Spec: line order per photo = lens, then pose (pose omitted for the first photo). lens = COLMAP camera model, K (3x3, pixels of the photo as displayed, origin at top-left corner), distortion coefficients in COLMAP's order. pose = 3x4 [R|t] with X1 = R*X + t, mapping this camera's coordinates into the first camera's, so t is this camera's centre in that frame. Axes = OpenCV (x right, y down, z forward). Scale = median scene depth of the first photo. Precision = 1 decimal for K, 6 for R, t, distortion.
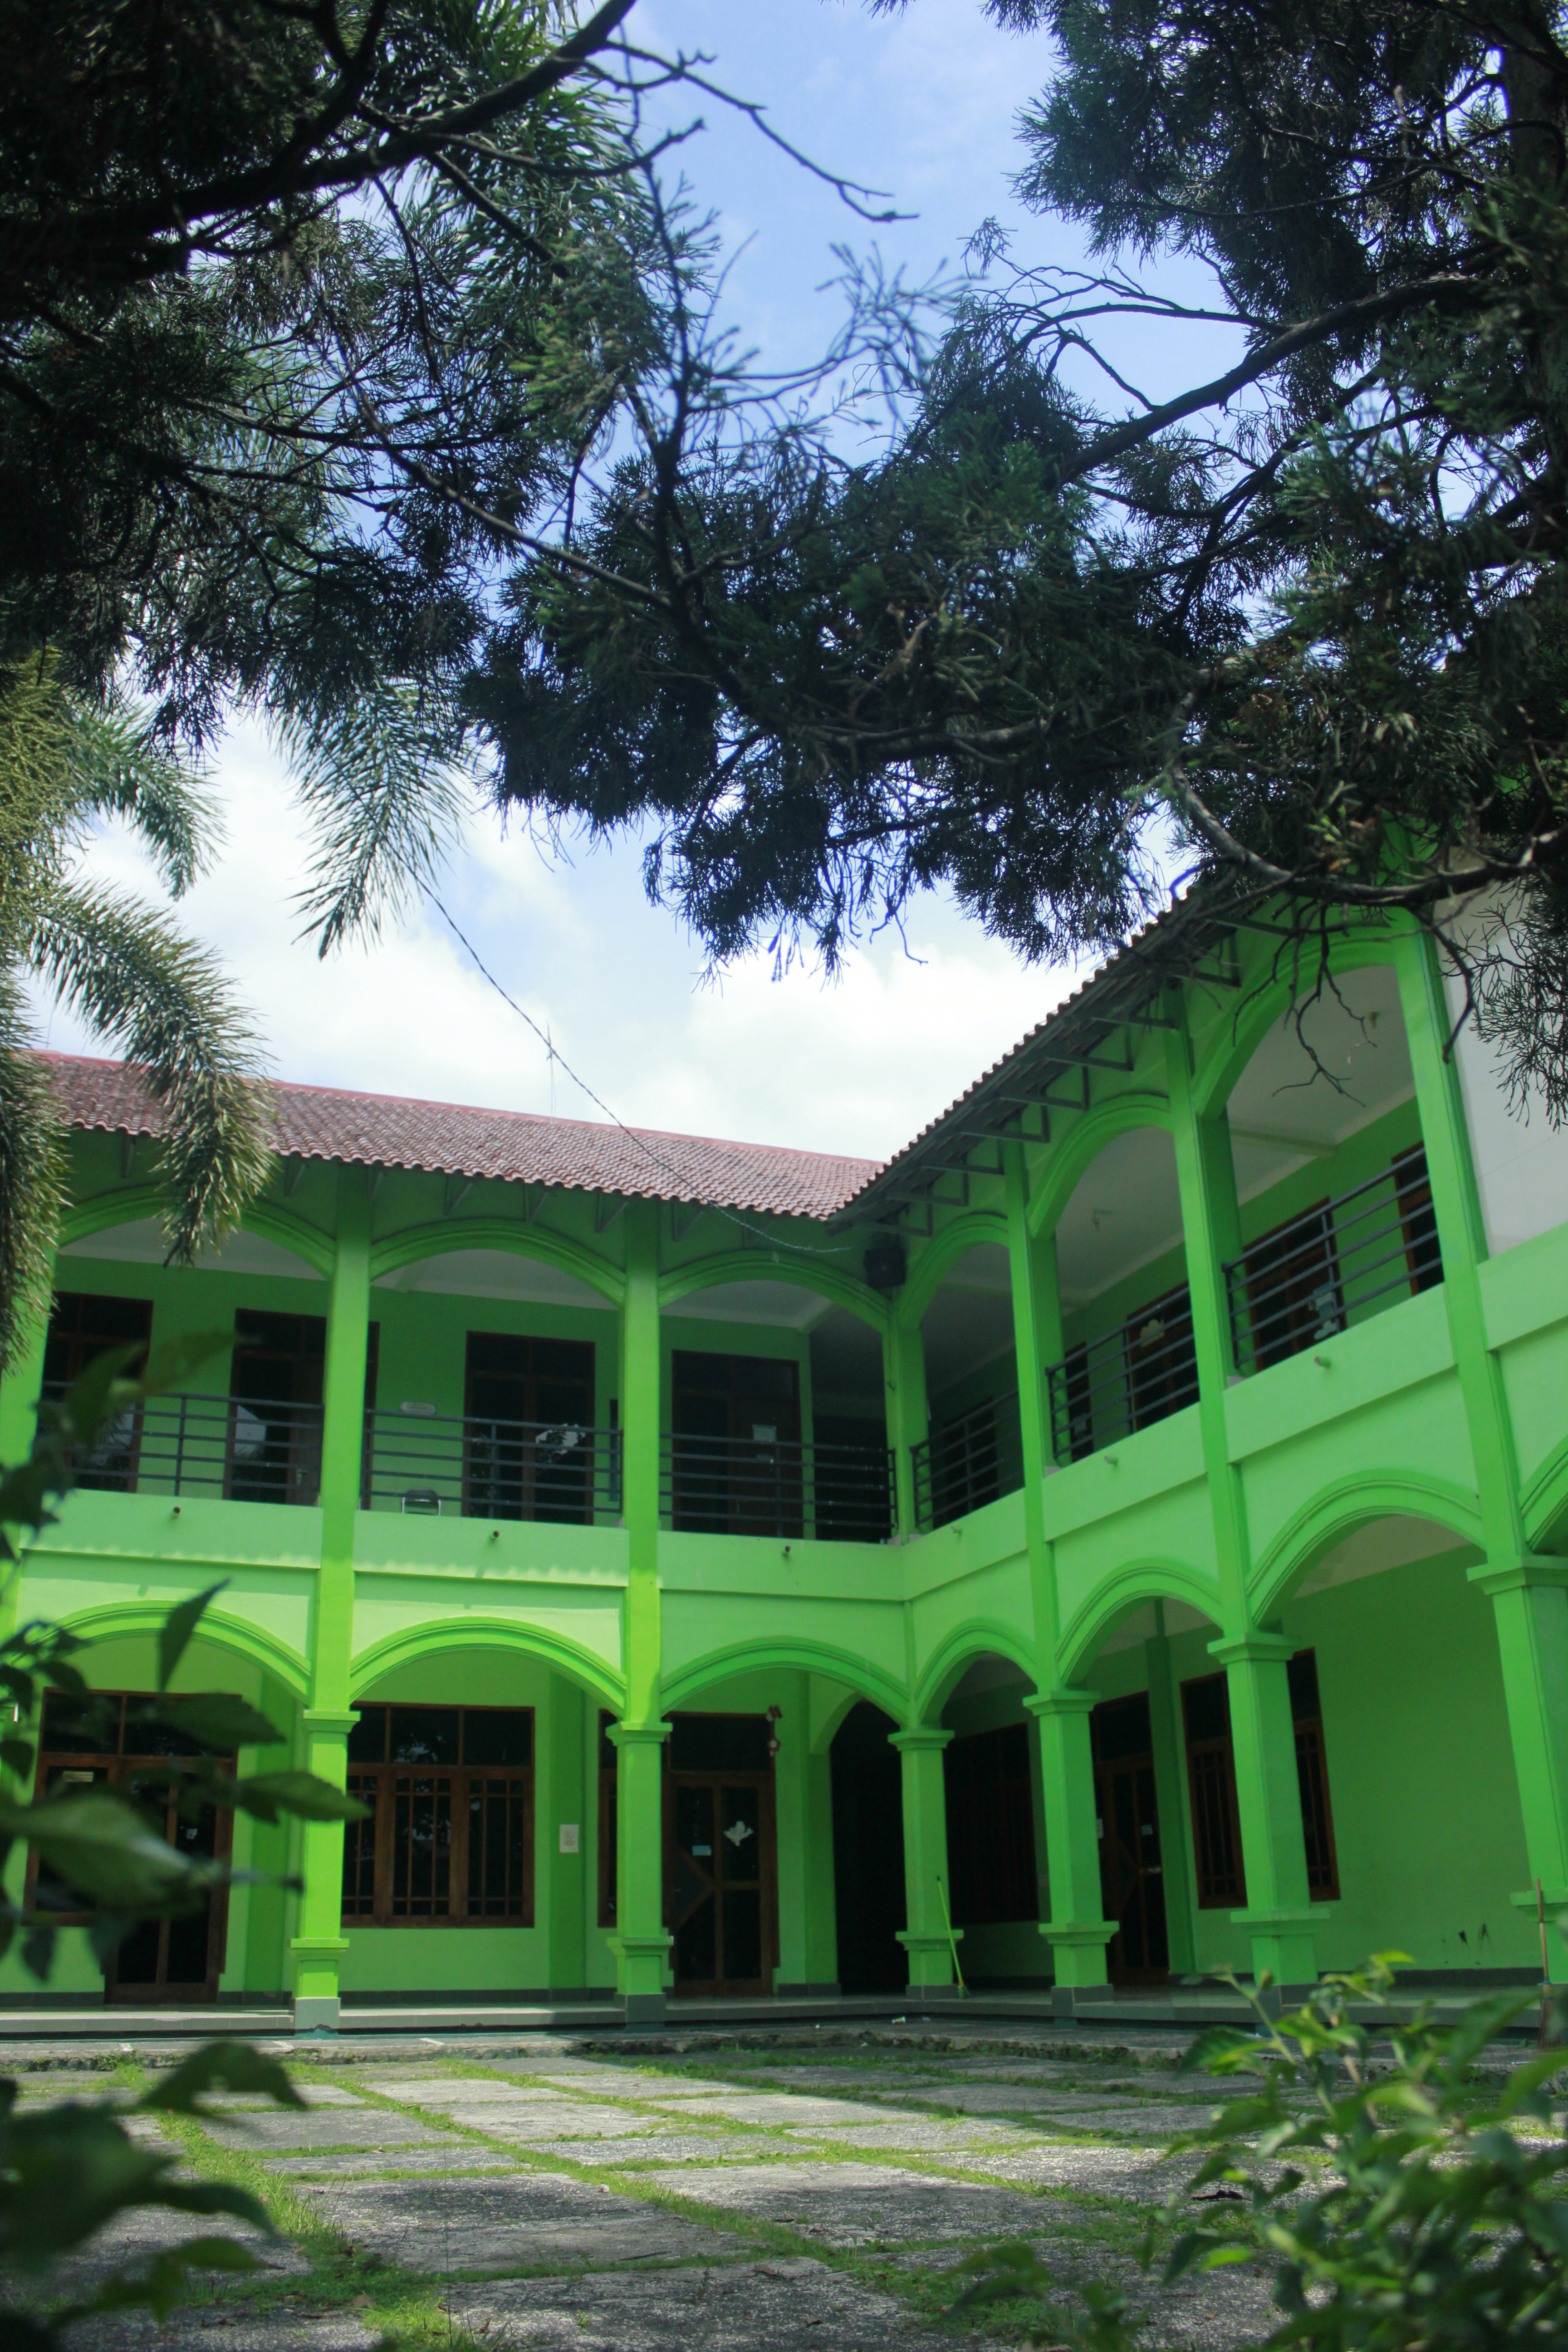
lens RADIAL K [[1973.9, 0, 763.2], [0, 1973.9, 1181.4], [0, 0, 1]] dist [-0.158585, 0.139585]
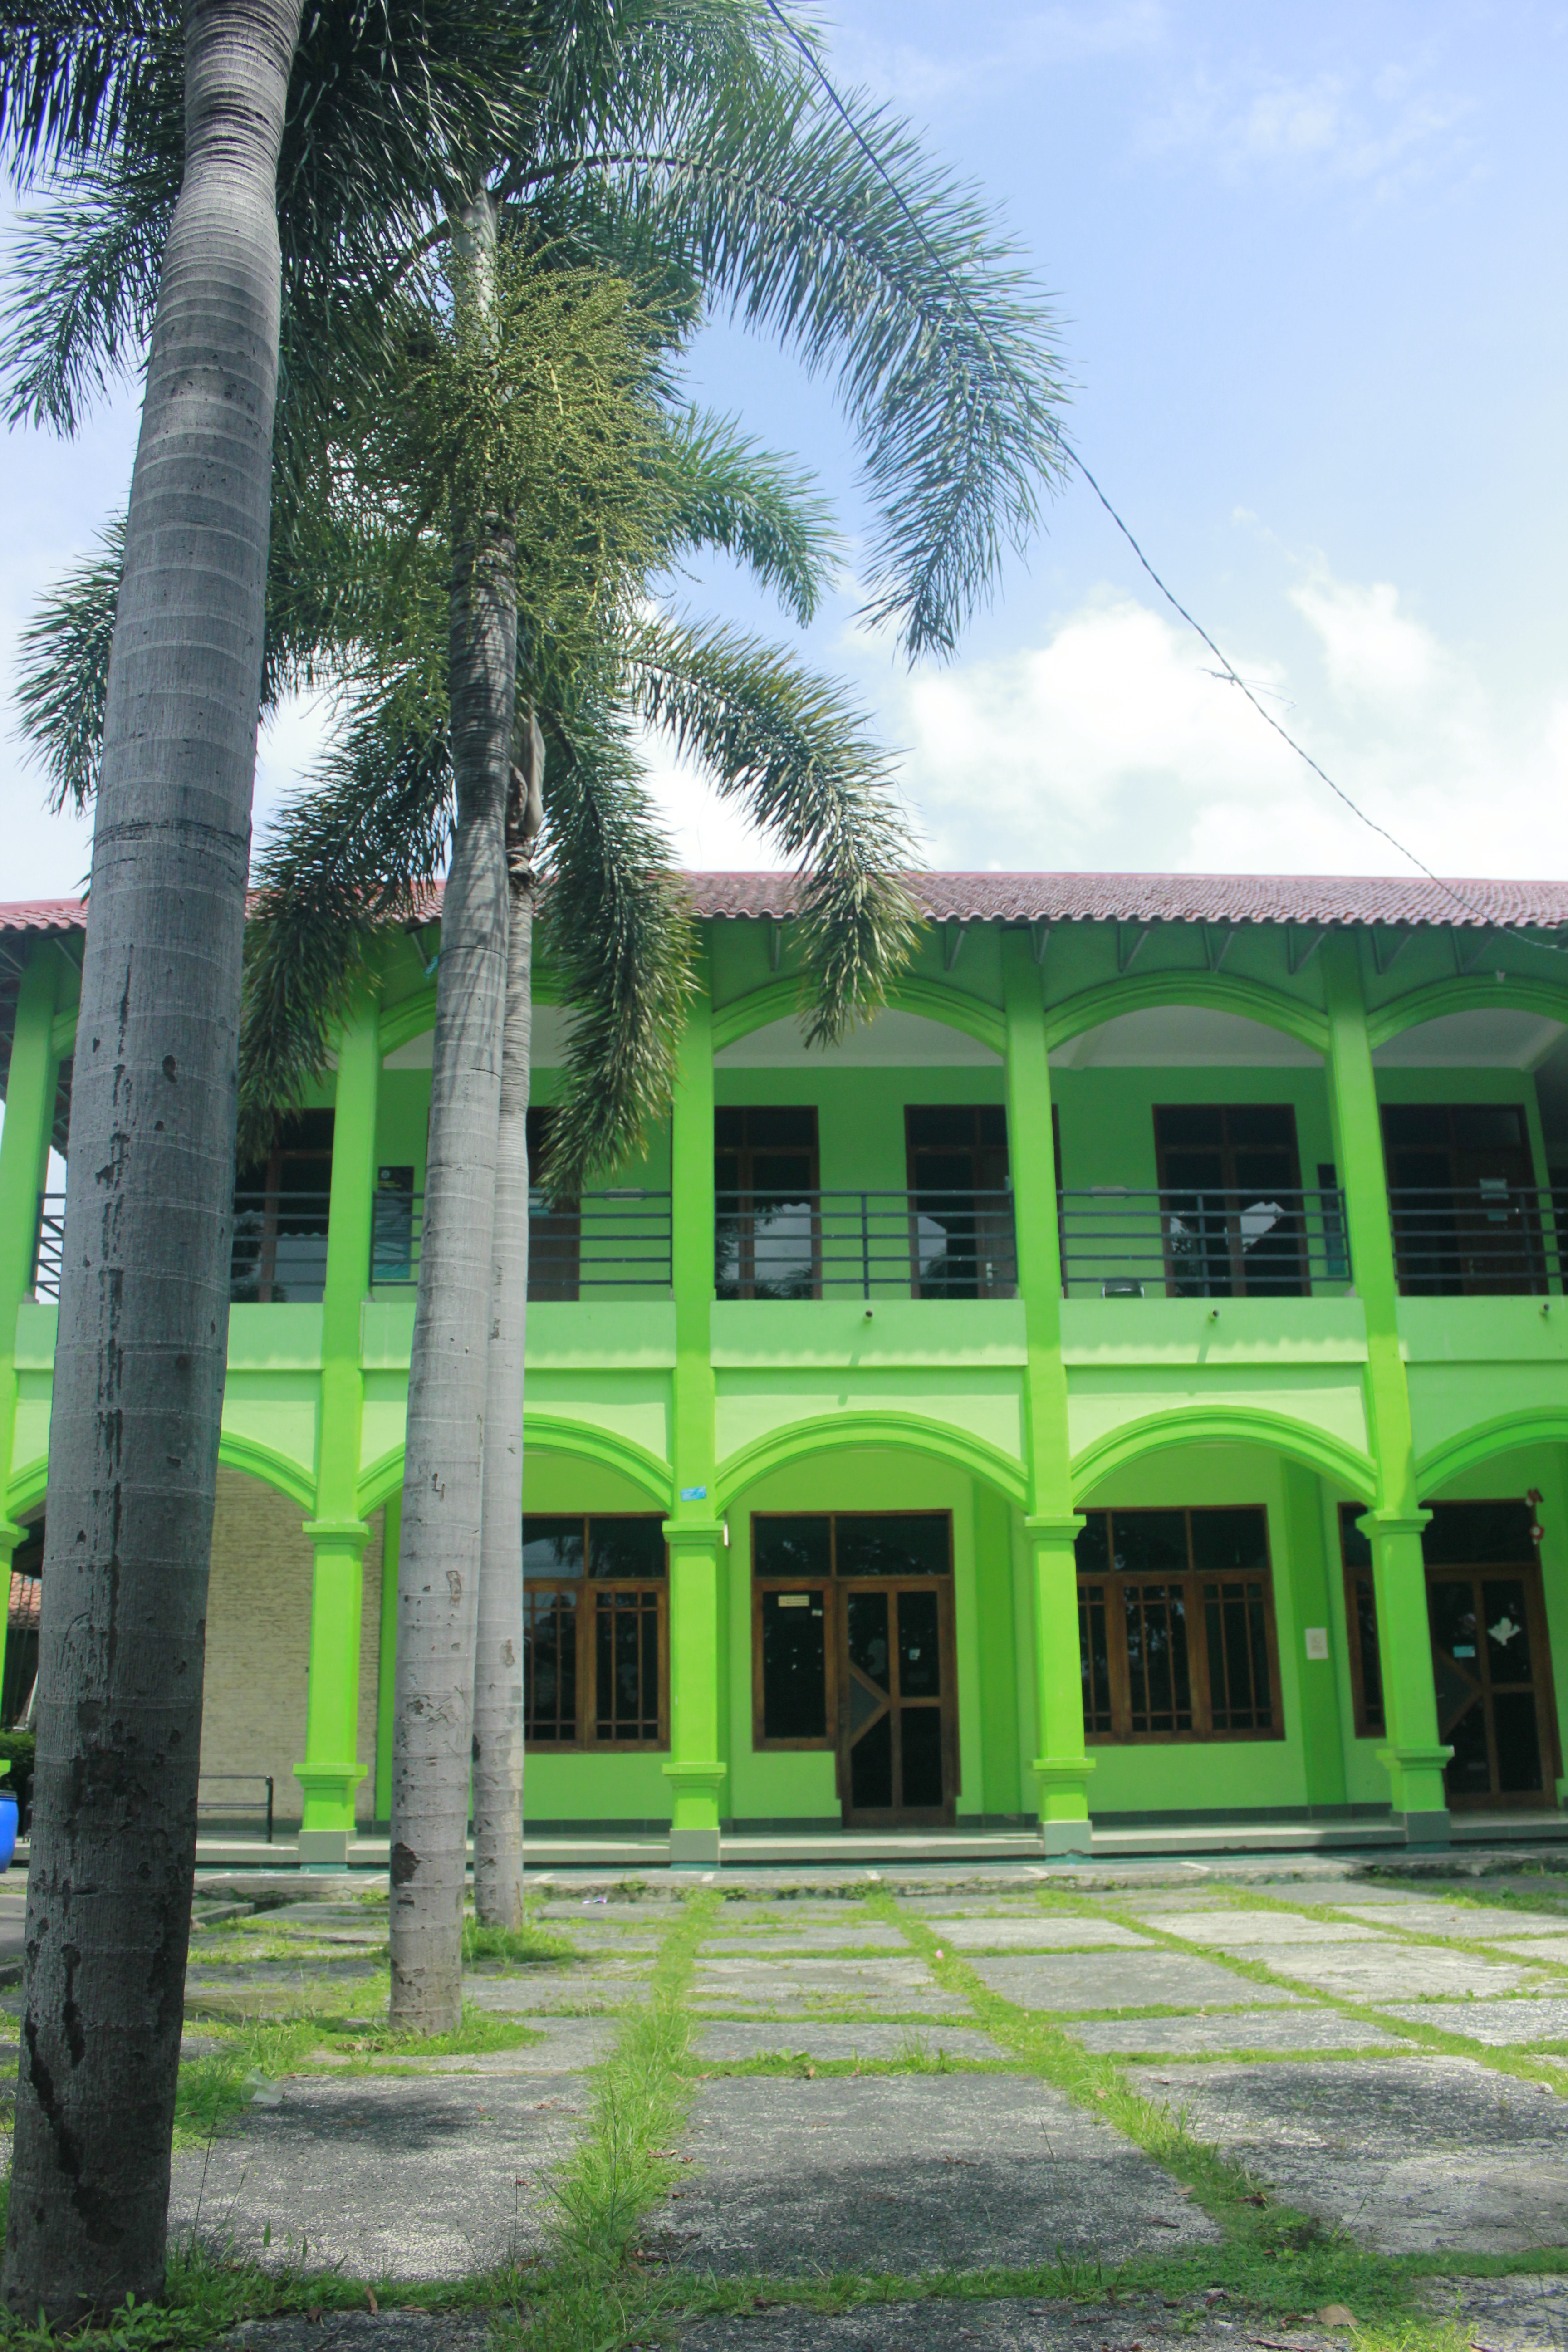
lens RADIAL K [[1973.9, 0, 763.2], [0, 1973.9, 1181.4], [0, 0, 1]] dist [-0.158585, 0.139585]
pose [[0.942807, -0.089732, -0.321034, -0.038139], [0.117869, 0.990610, 0.069271, 0.032783], [0.311804, -0.103149, 0.944531, 0.089063]]
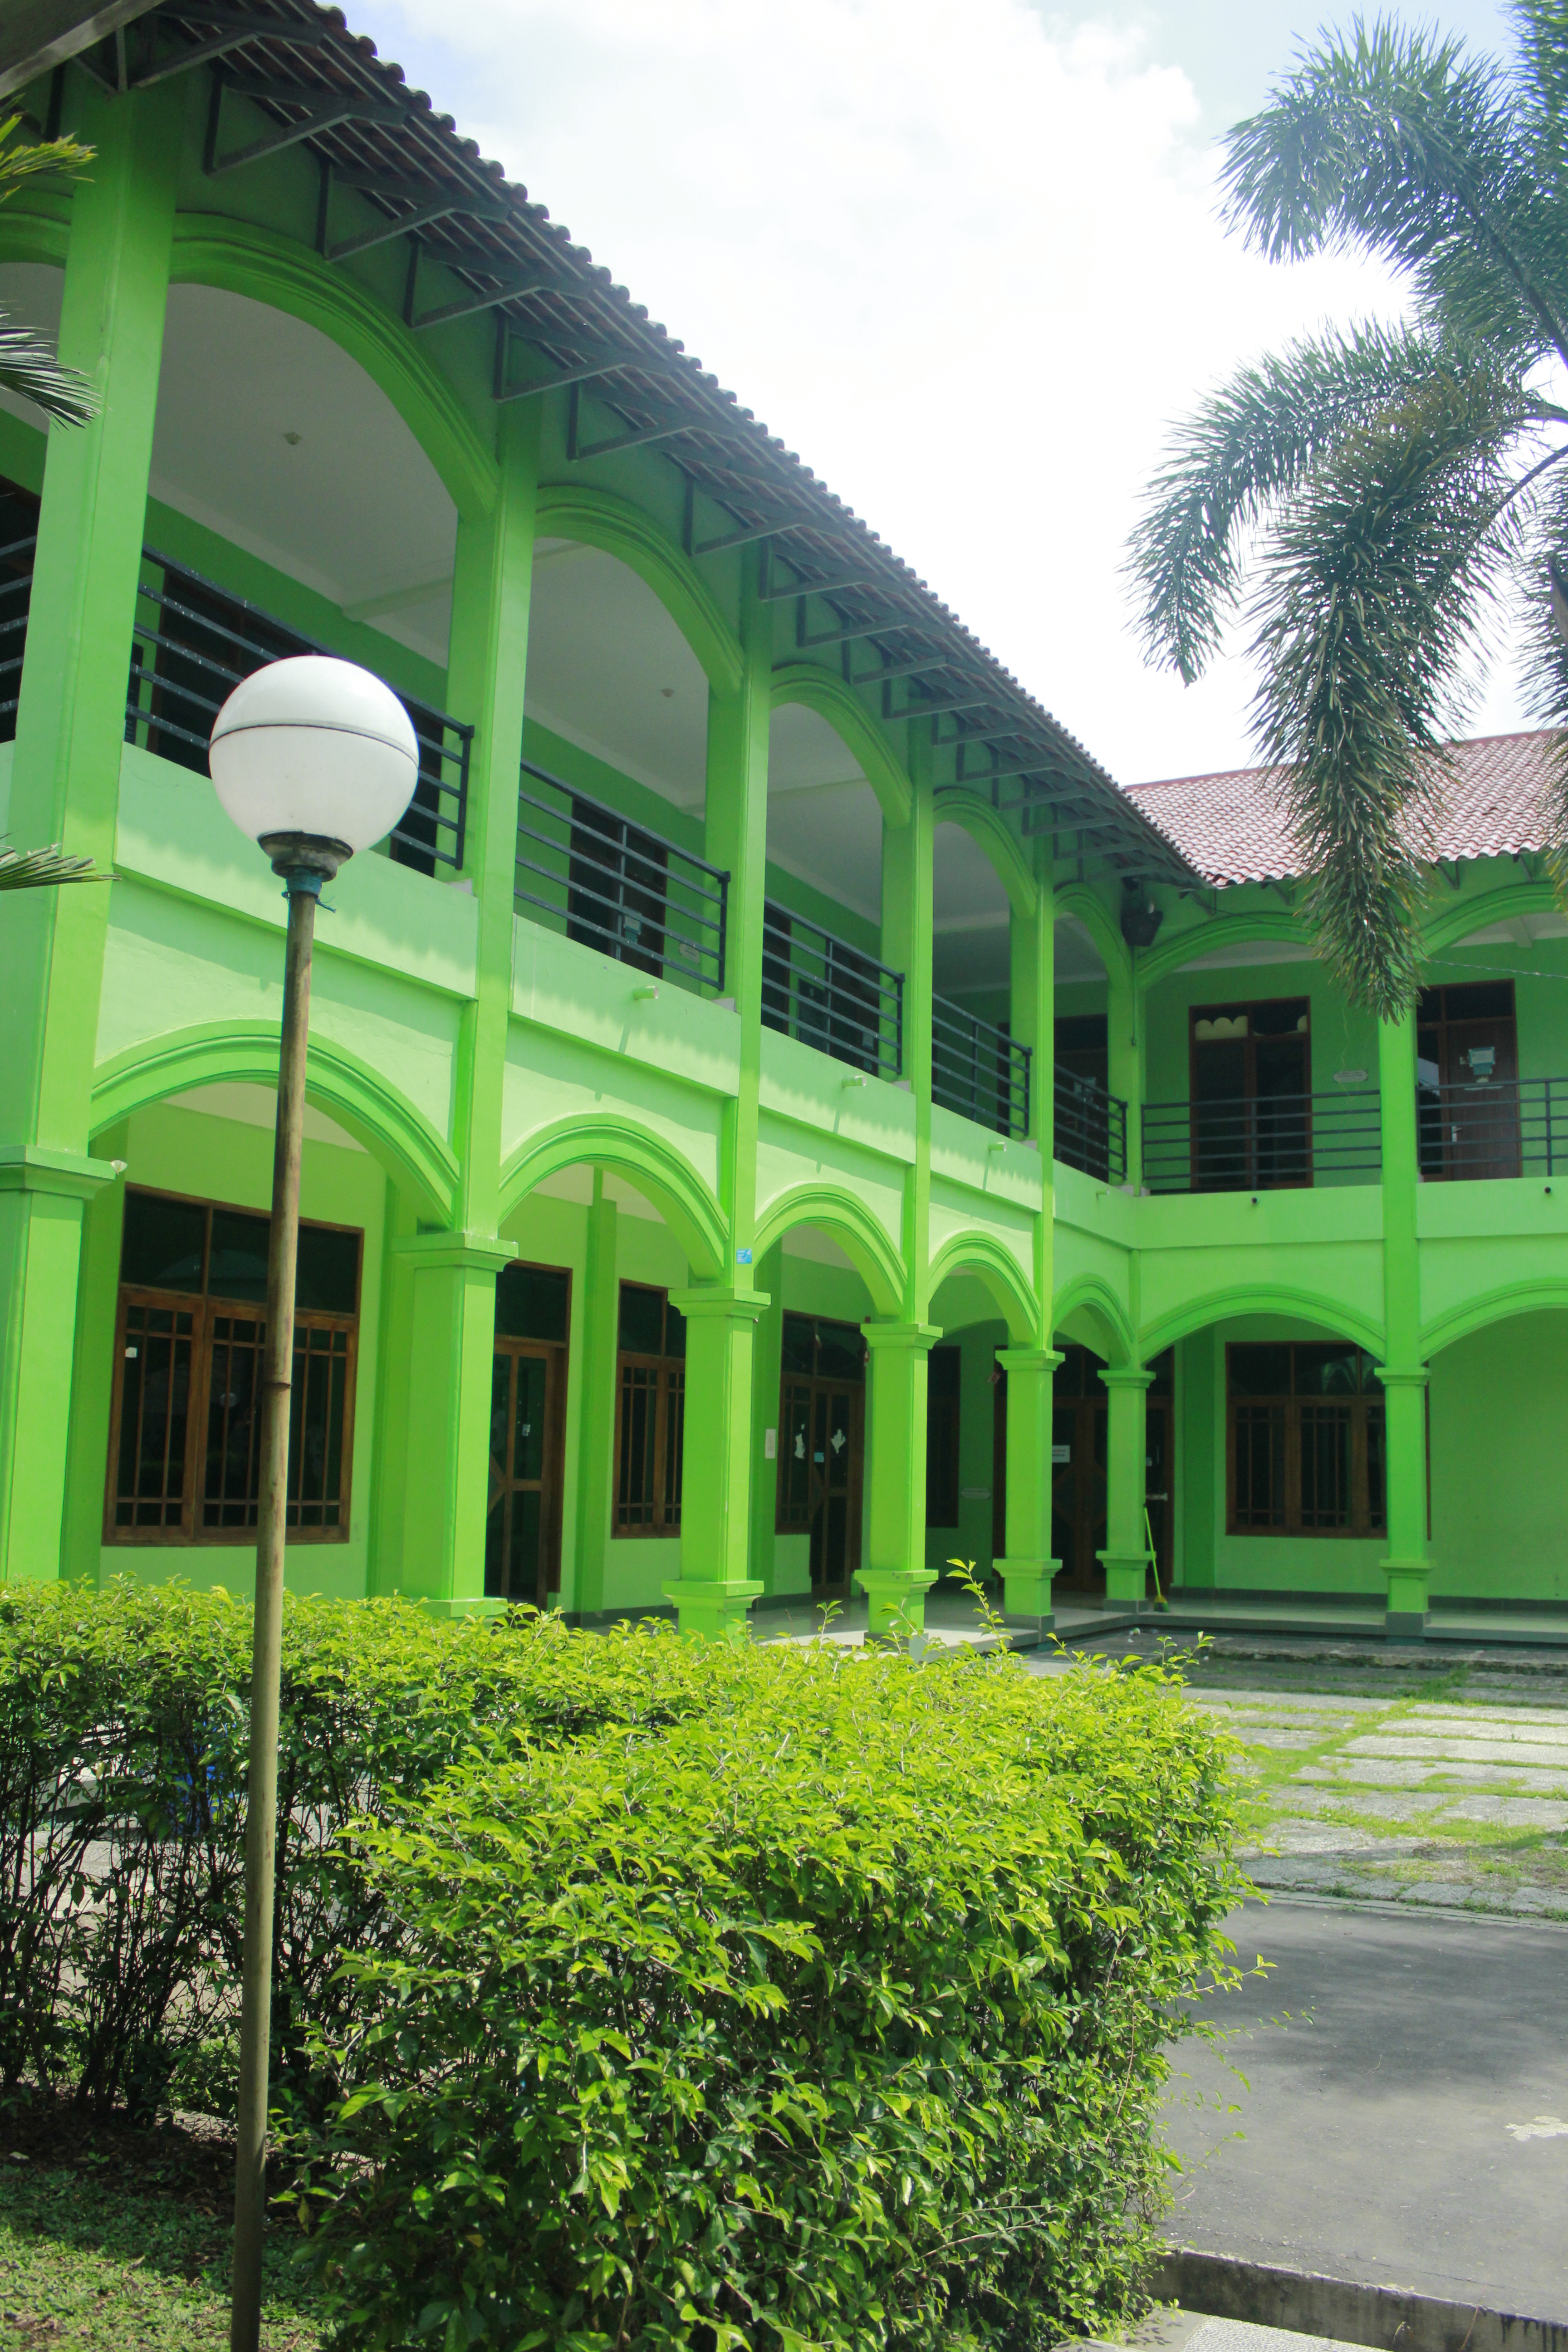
lens RADIAL K [[1973.9, 0, 763.2], [0, 1973.9, 1181.4], [0, 0, 1]] dist [-0.158585, 0.139585]
pose [[0.752450, 0.136550, 0.644340, -0.843533], [-0.281622, 0.951040, 0.127328, 0.110215], [-0.595406, -0.277268, 0.754065, 0.360481]]
